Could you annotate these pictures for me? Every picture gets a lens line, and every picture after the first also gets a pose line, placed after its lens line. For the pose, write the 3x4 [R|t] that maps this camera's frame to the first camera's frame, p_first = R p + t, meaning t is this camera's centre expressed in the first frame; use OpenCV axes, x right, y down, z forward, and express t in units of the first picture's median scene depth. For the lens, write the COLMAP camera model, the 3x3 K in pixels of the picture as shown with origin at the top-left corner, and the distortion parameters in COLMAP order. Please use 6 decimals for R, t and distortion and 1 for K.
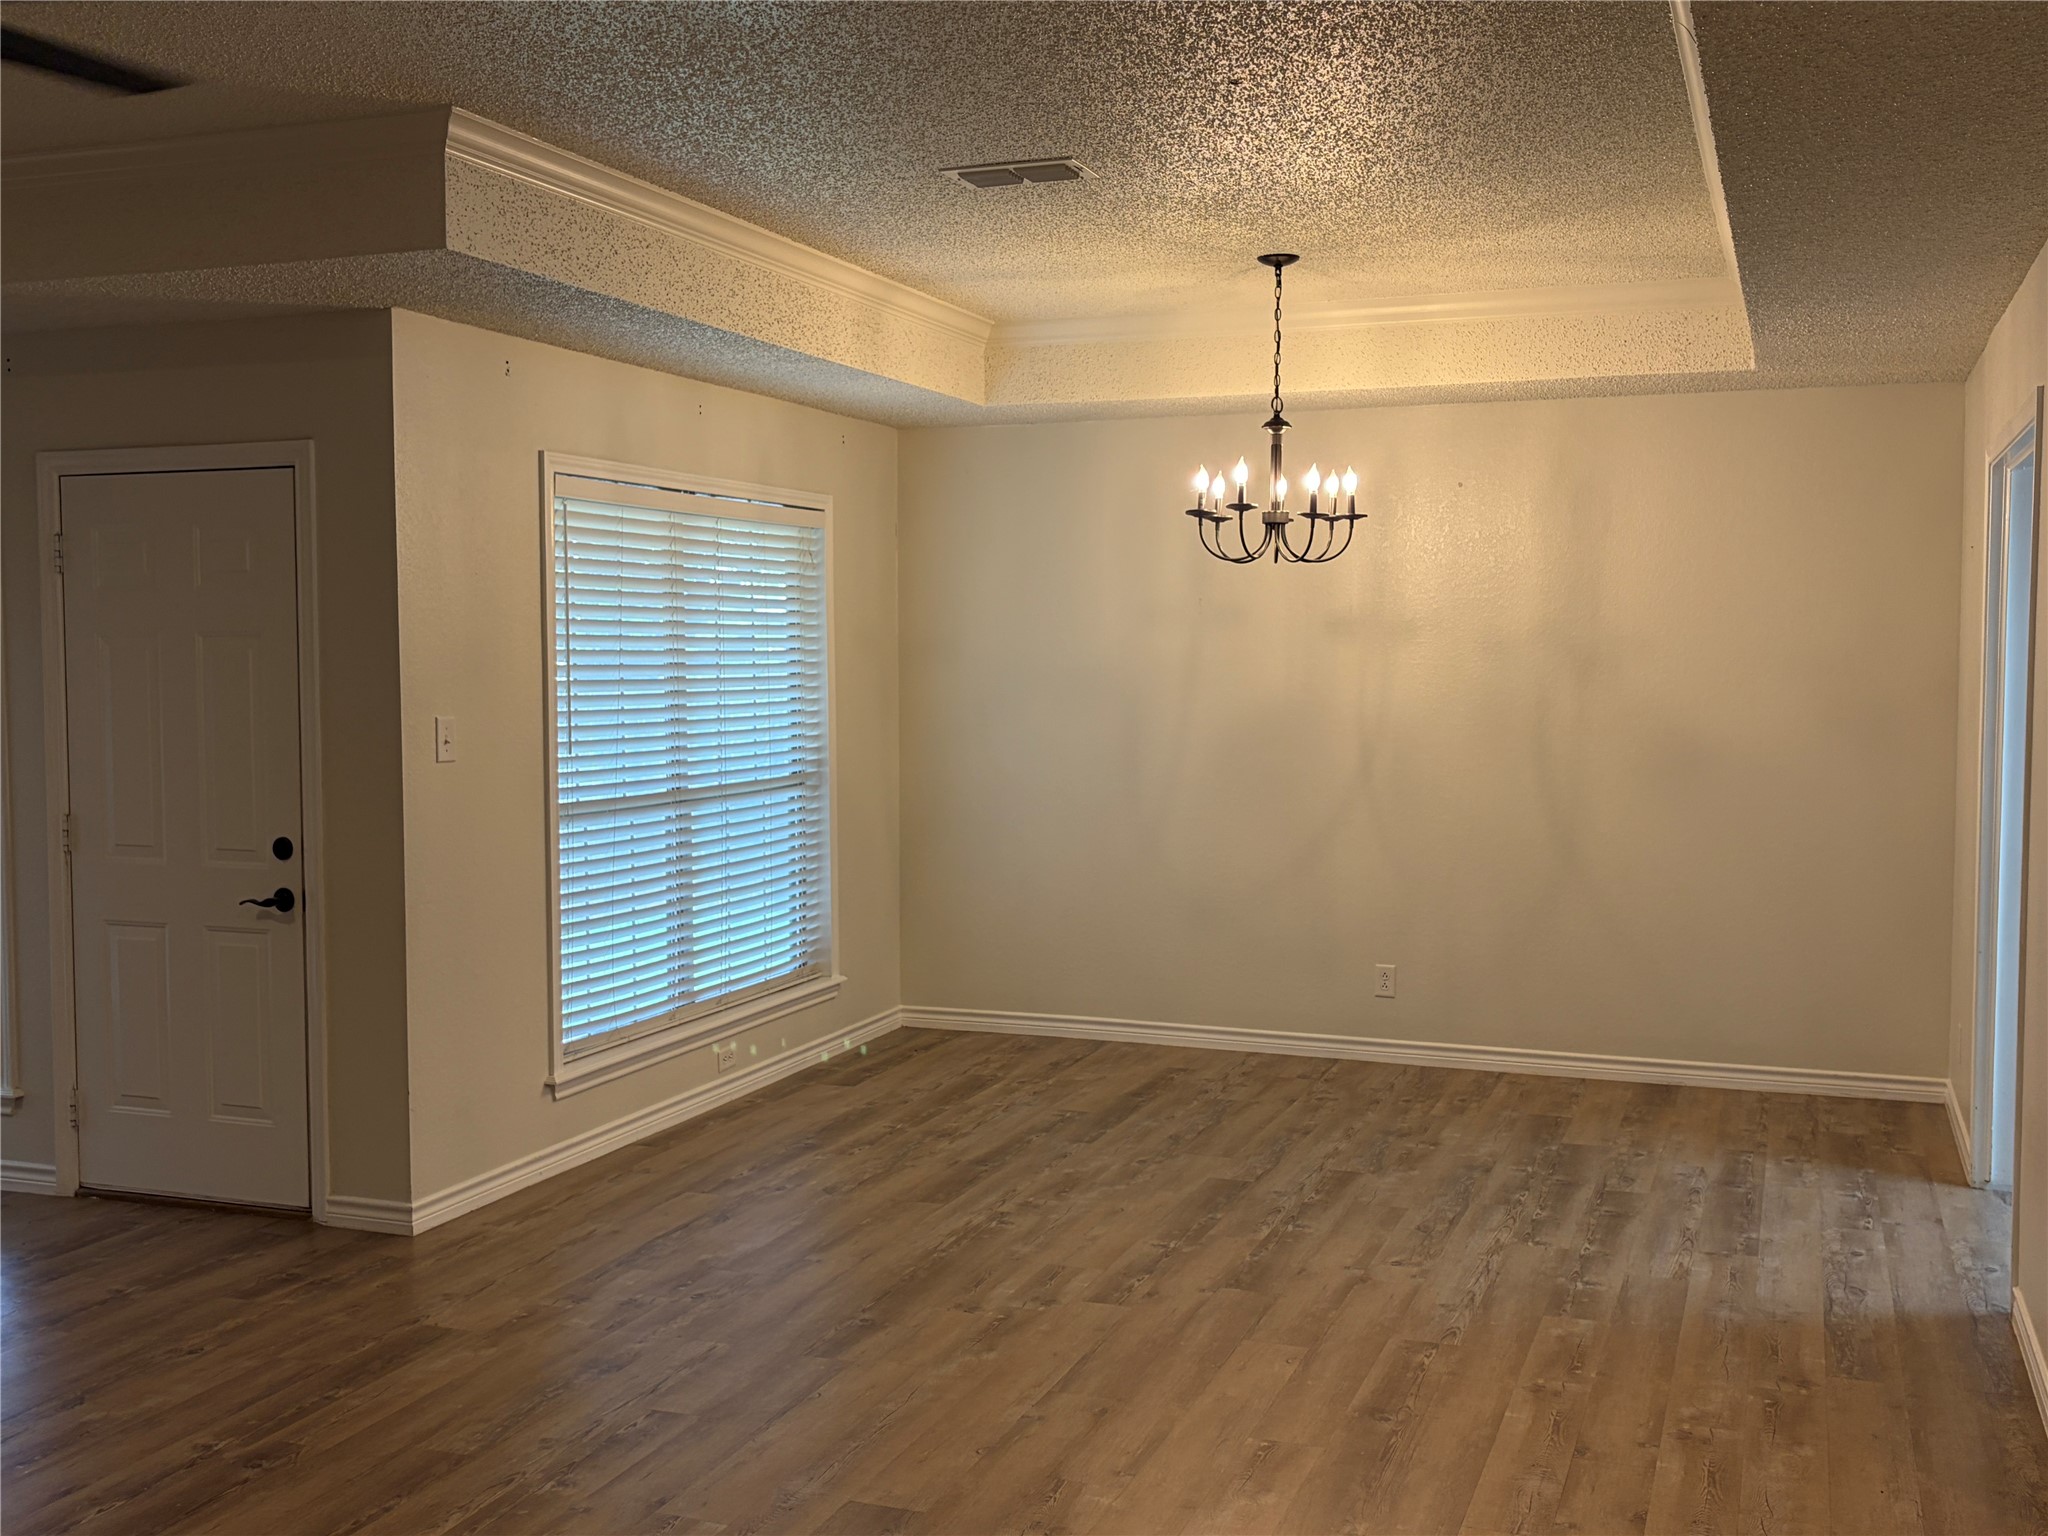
lens RADIAL K [[2072.1, 0, 1026.8], [0, 2072.1, 775.1], [0, 0, 1]] dist [0.038844, 0.000000]
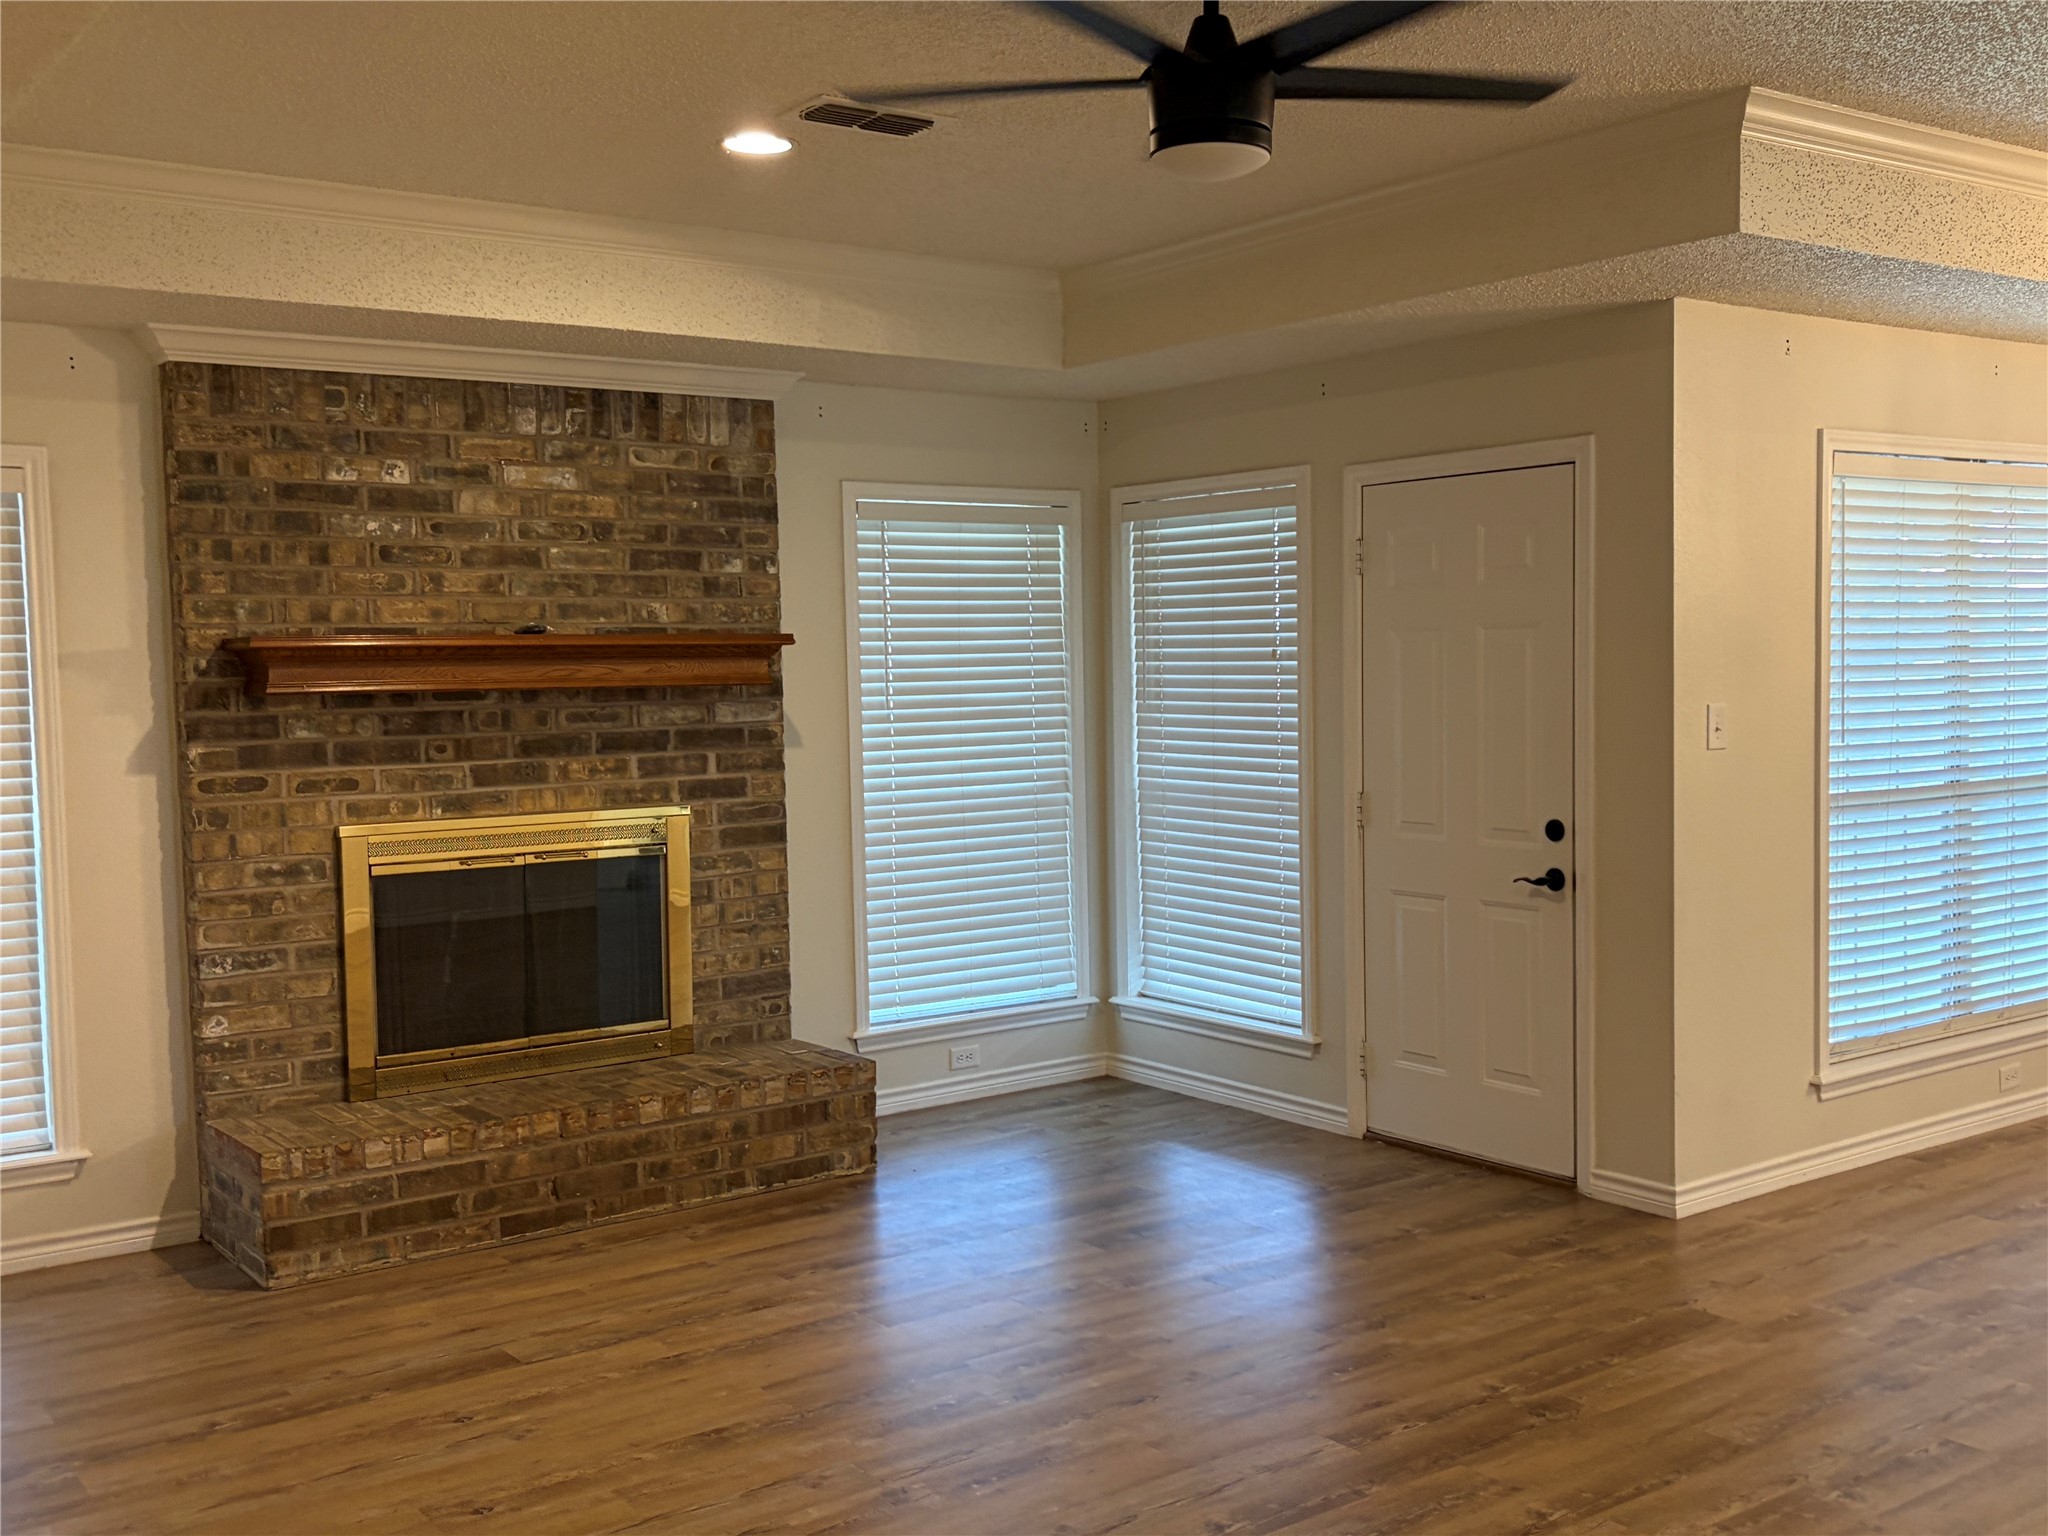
lens RADIAL K [[2072.1, 0, 1038.5], [0, 2072.1, 774.8], [0, 0, 1]] dist [0.038844, 0.000000]
pose [[0.843789, 0.019474, -0.536322, -0.018963], [-0.016902, 0.999810, 0.009711, 0.001822], [0.536409, 0.000871, 0.843958, -0.015784]]
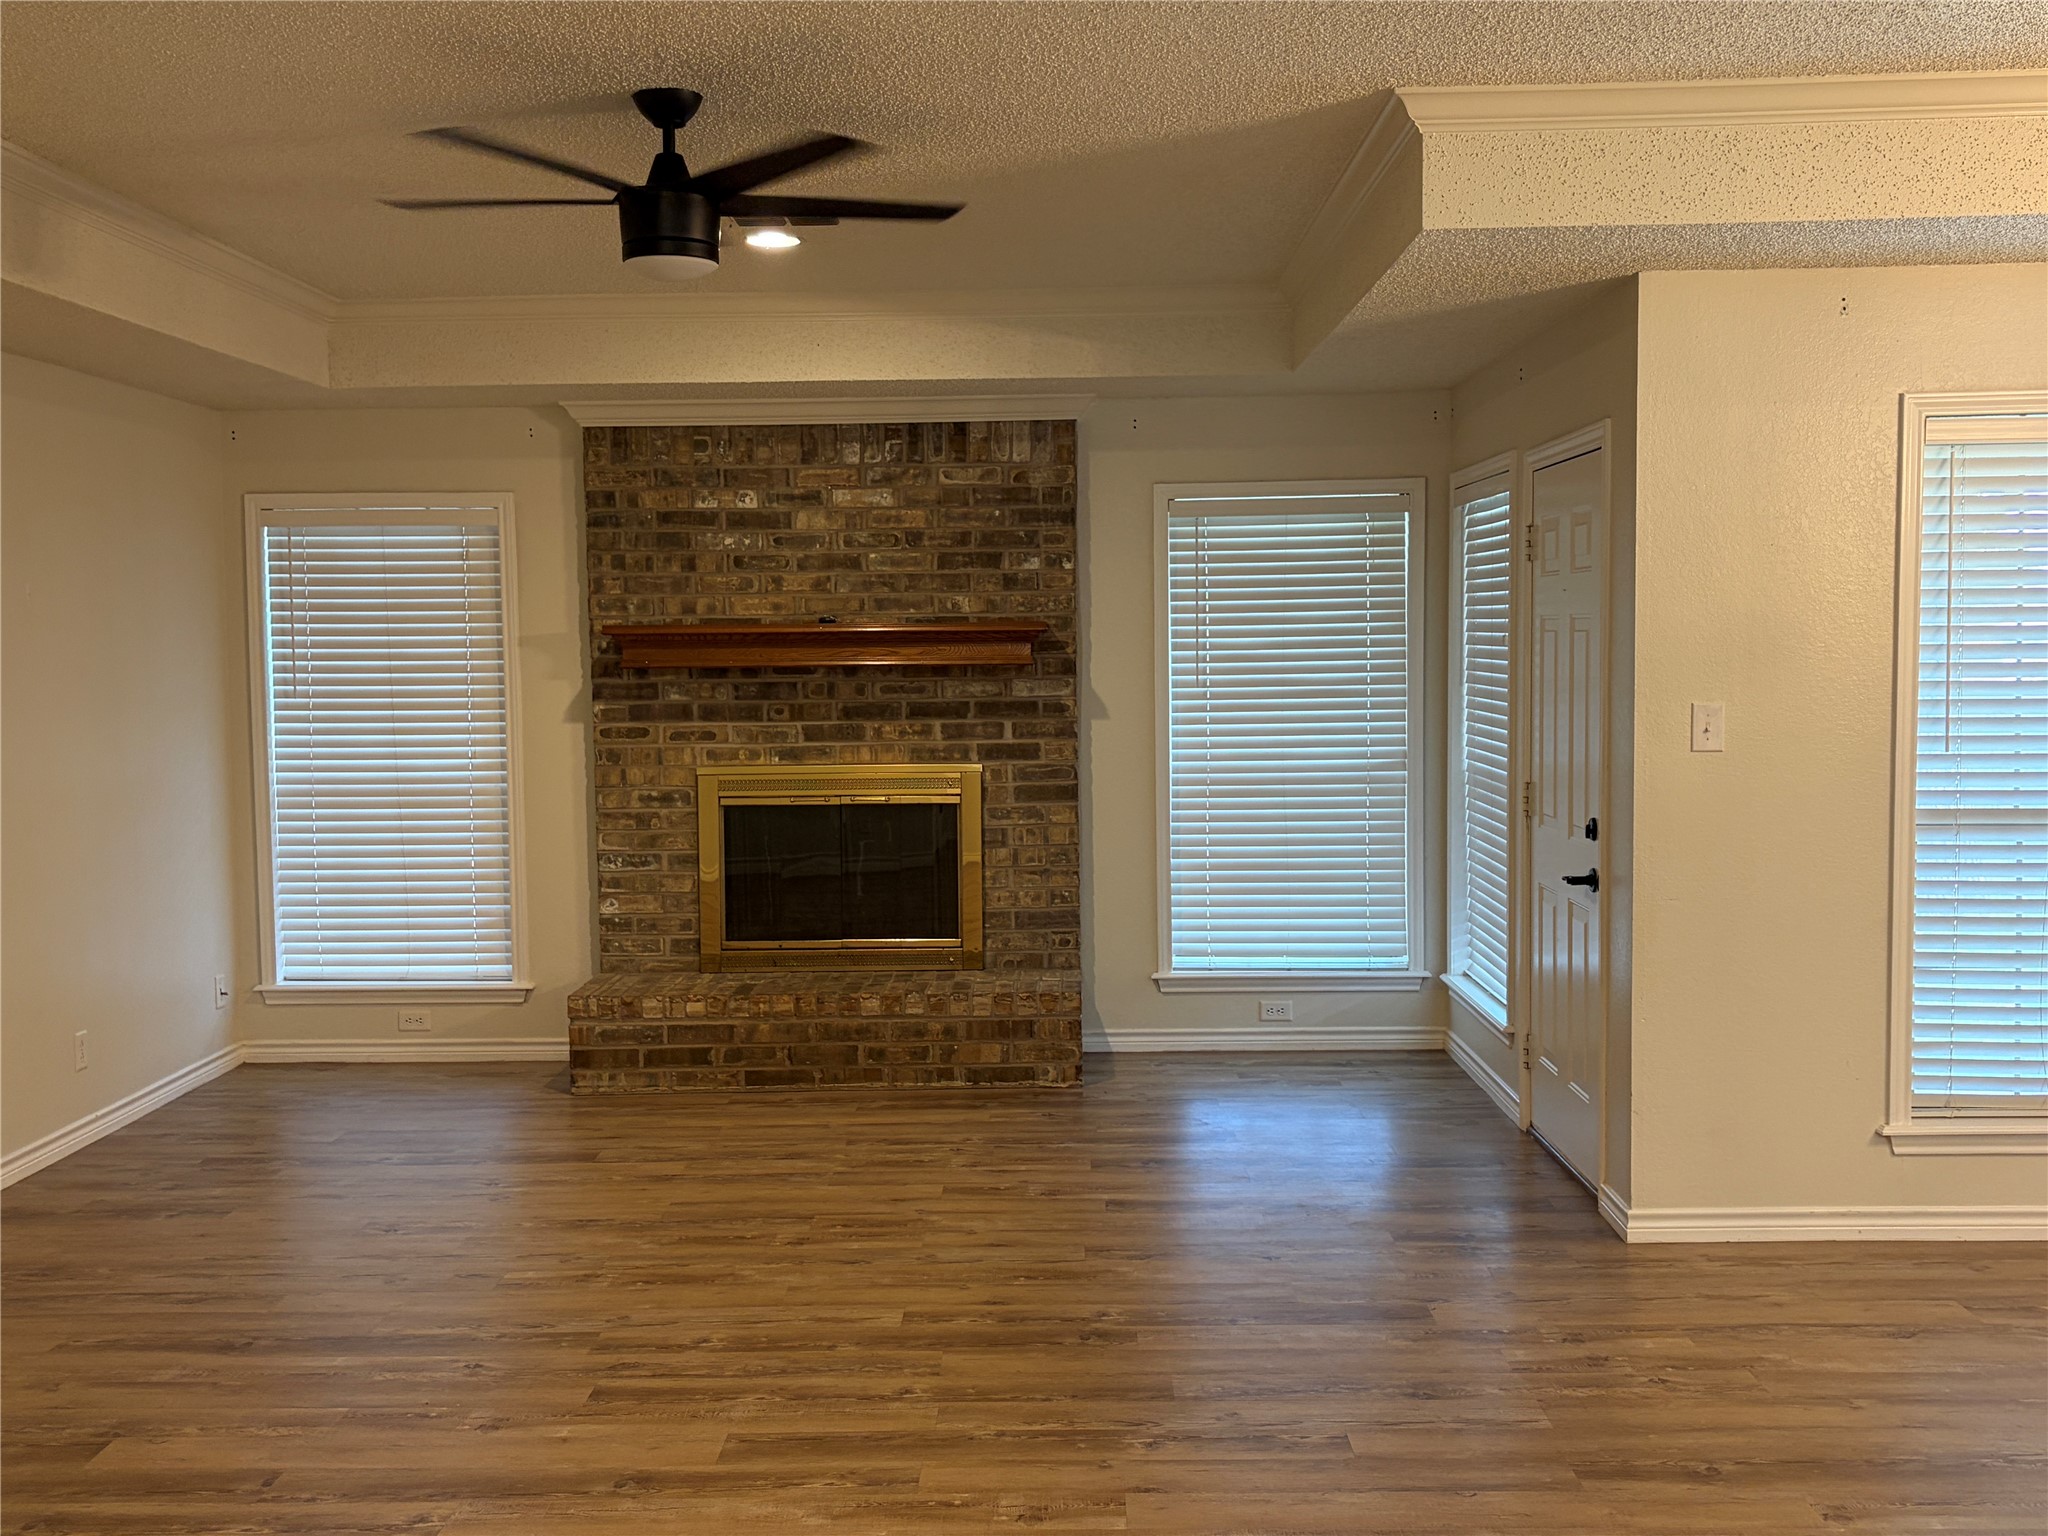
lens RADIAL K [[2072.1, 0, 1034.6], [0, 2072.1, 774.2], [0, 0, 1]] dist [0.038844, 0.000000]
pose [[0.334912, 0.061346, -0.940250, 0.519757], [-0.043995, 0.997808, 0.049431, -0.030500], [0.941222, 0.024811, 0.336876, 0.429048]]
